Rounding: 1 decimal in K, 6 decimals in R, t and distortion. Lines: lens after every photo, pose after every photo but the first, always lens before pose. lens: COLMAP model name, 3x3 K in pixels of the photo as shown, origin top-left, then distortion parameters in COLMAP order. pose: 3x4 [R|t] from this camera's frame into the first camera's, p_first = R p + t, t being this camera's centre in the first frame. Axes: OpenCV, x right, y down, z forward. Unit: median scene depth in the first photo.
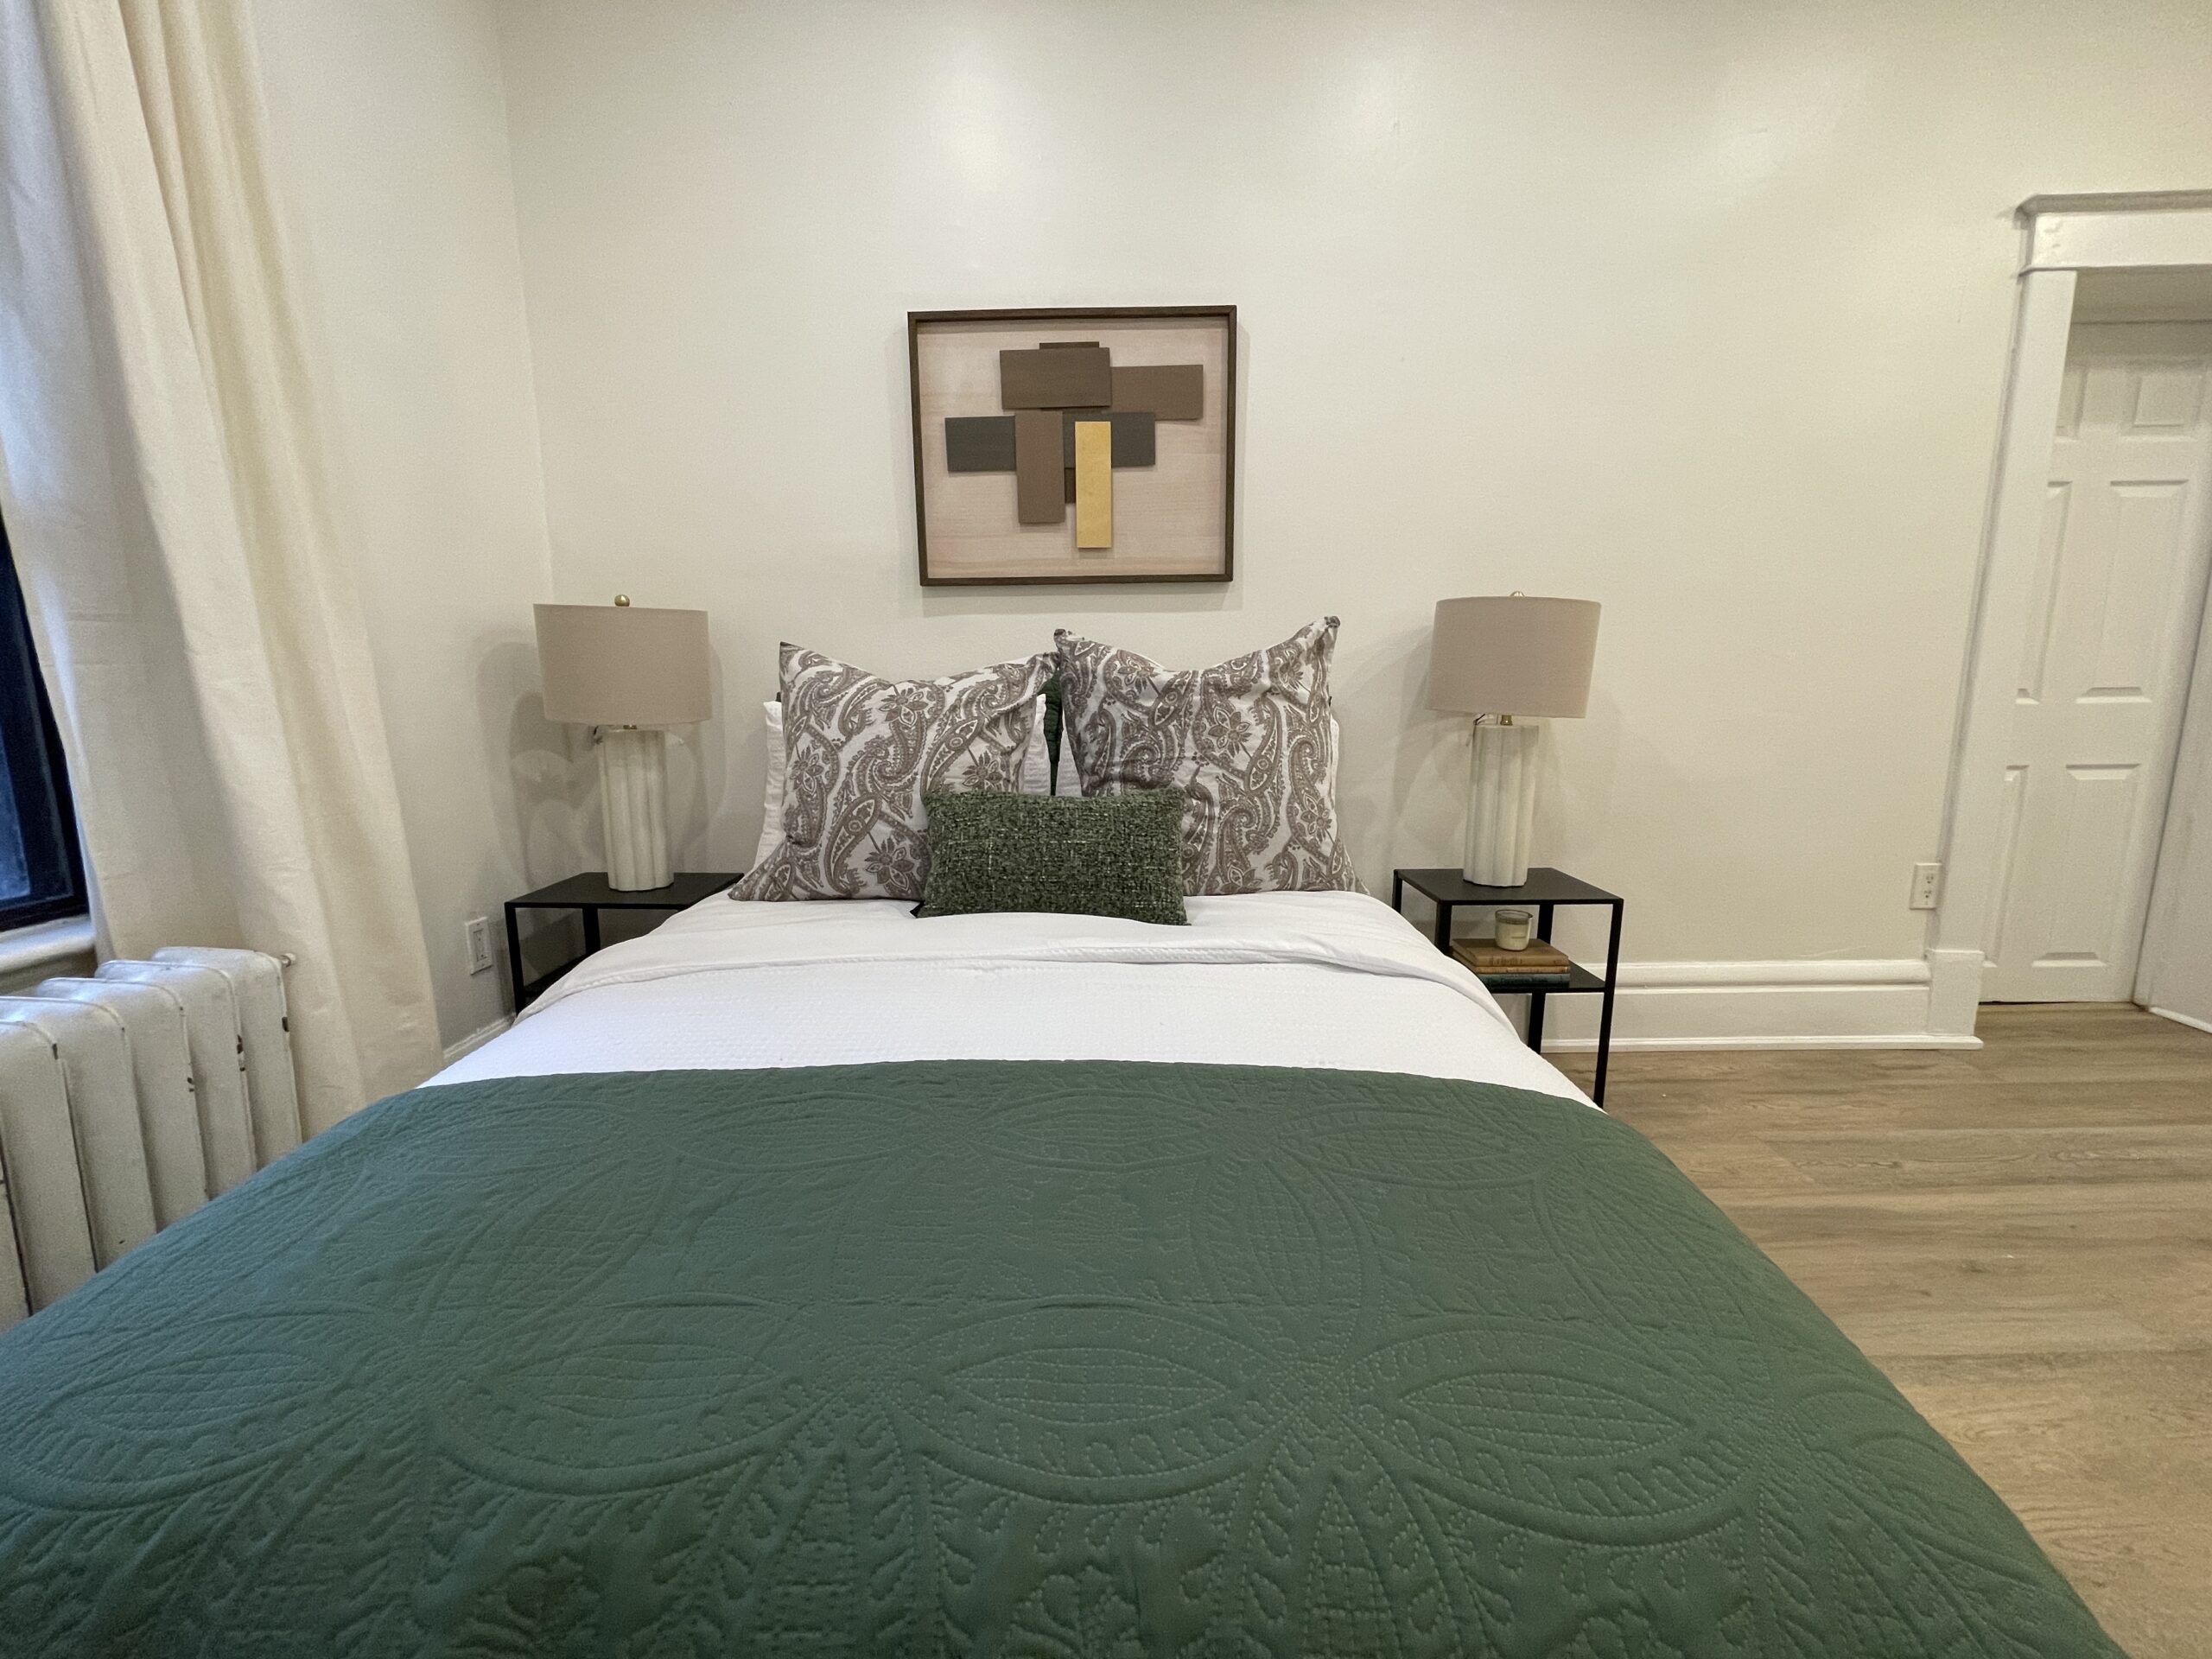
lens RADIAL K [[897.6, 0, 1100.9], [0, 897.6, 834.1], [0, 0, 1]] dist [0.002252, -0.001049]
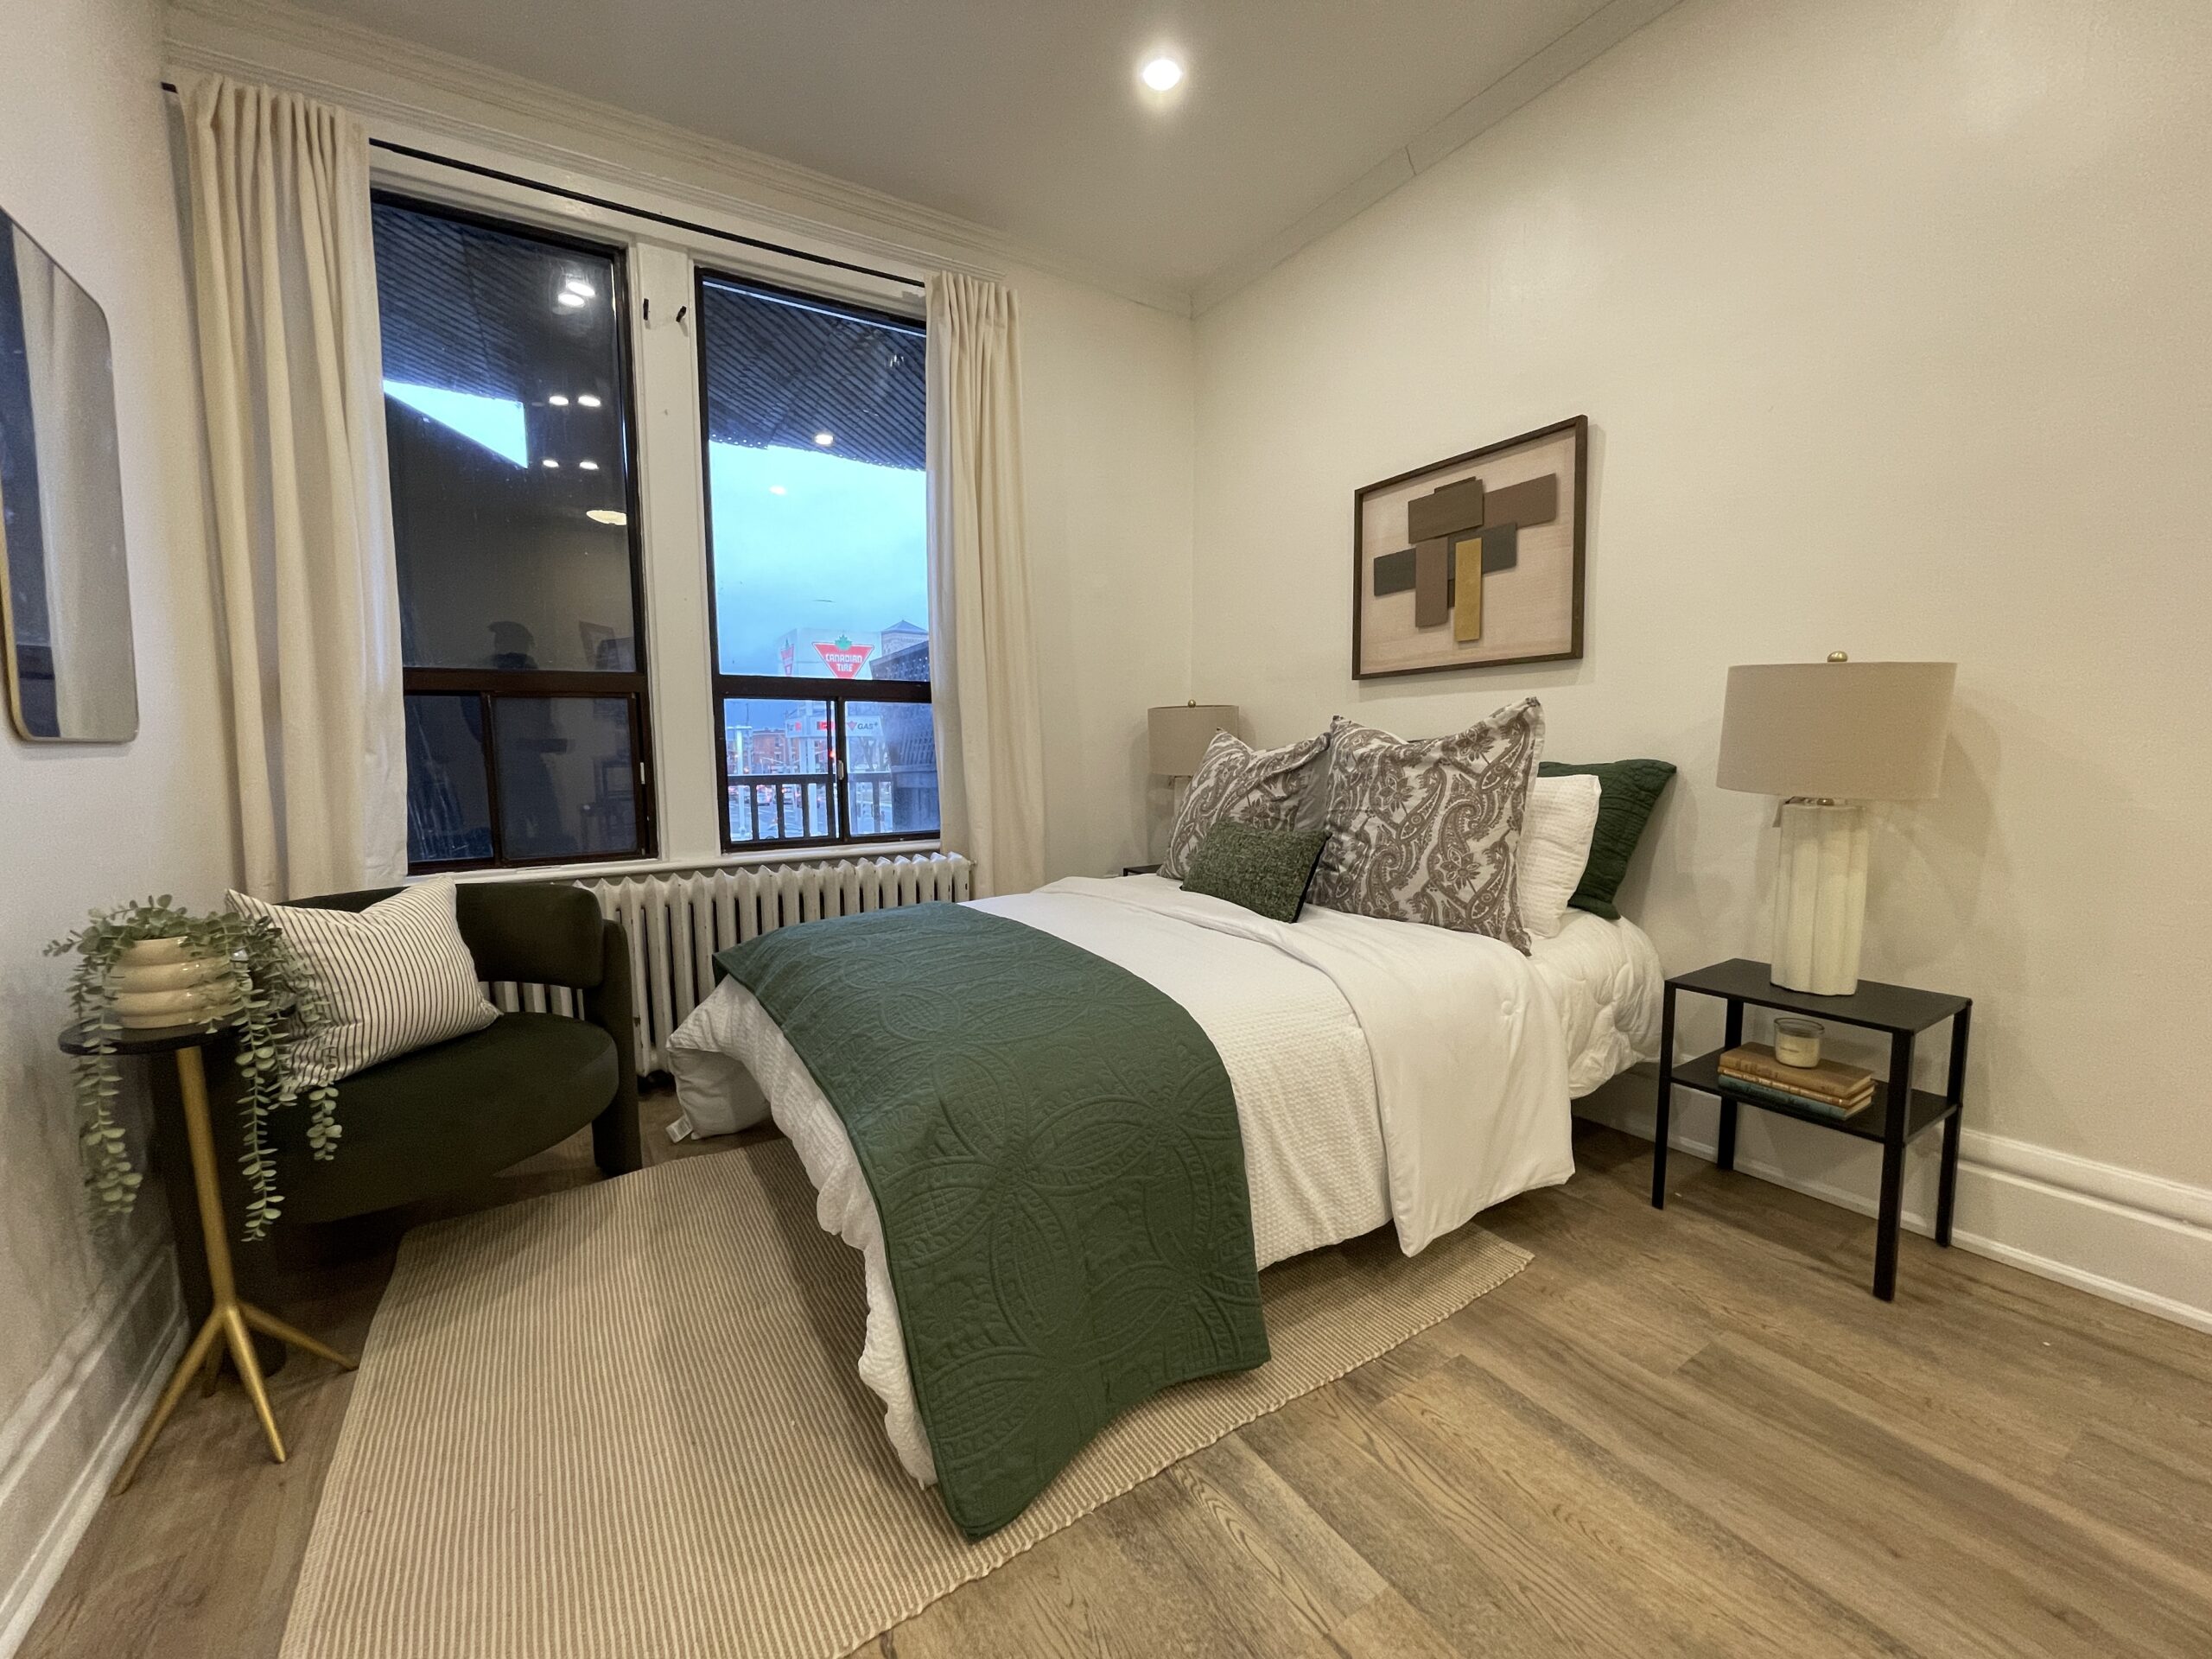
lens RADIAL K [[897.6, 0, 1100.9], [0, 897.6, 834.1], [0, 0, 1]] dist [0.002252, -0.001049]
pose [[0.530119, 0.084185, -0.843734, 0.994257], [-0.134474, 0.990813, 0.014371, -0.016584], [0.837192, 0.105842, 0.536569, -0.041444]]
